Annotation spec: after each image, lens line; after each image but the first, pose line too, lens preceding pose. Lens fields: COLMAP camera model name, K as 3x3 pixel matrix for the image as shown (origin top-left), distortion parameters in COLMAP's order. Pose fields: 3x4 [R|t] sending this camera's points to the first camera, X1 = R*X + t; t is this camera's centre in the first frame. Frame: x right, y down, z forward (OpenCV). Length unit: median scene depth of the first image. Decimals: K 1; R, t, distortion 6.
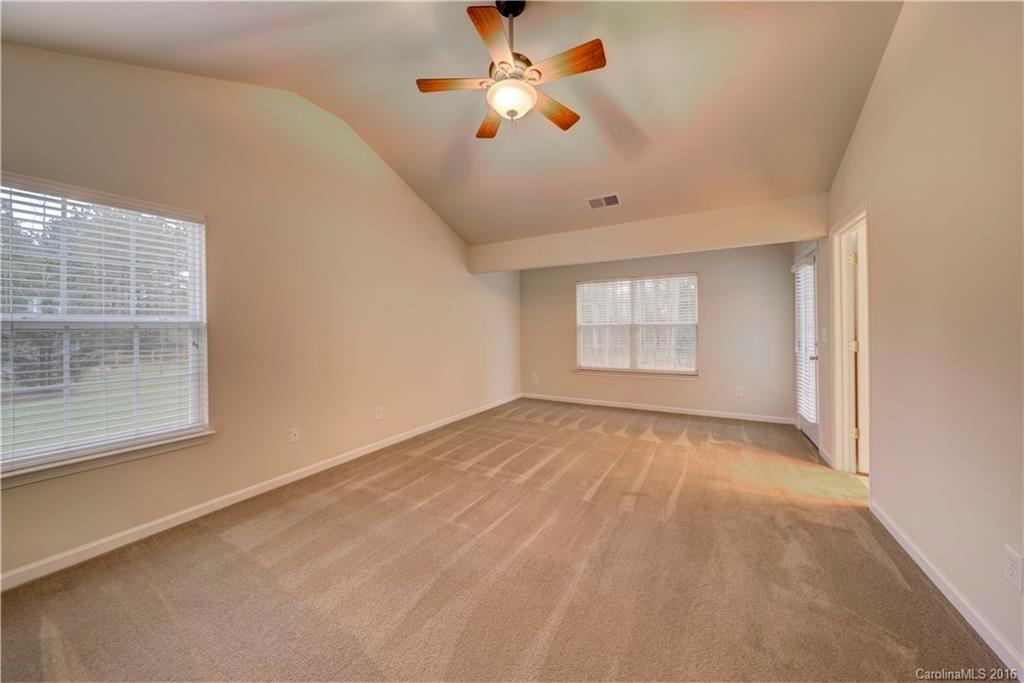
lens RADIAL K [[346.9, 0, 518.2], [0, 346.9, 330.7], [0, 0, 1]] dist [0.006394, -0.004216]
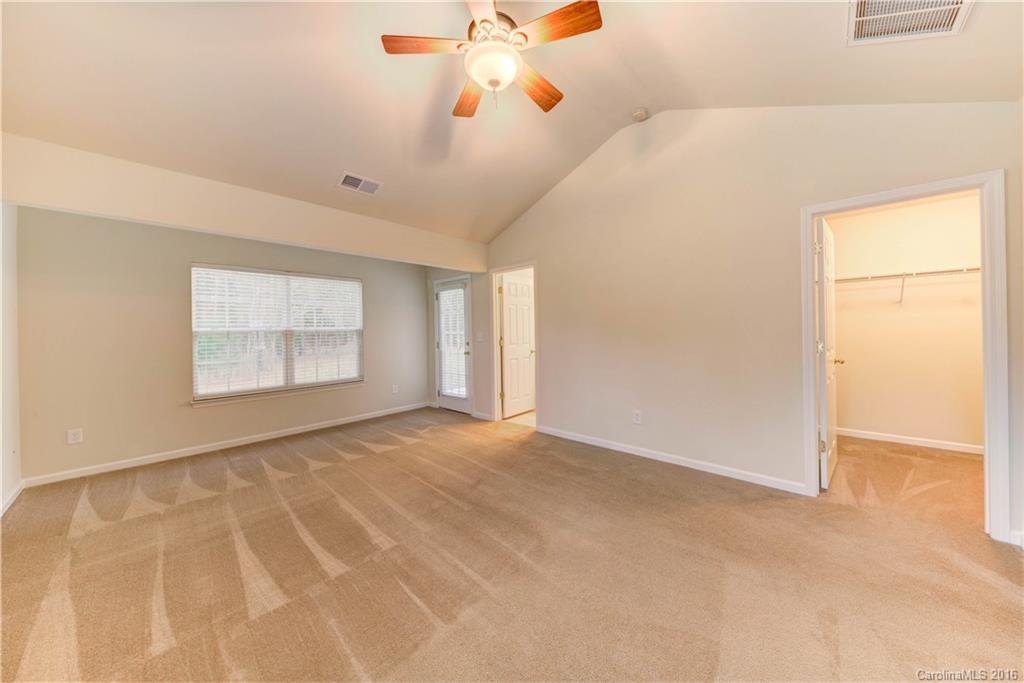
lens RADIAL K [[346.9, 0, 518.2], [0, 346.9, 330.7], [0, 0, 1]] dist [0.006394, -0.004216]
pose [[0.219396, -0.000544, 0.975636, -0.562421], [0.017059, 0.999849, -0.003279, -0.007368], [-0.975487, 0.017363, 0.219372, 0.493114]]
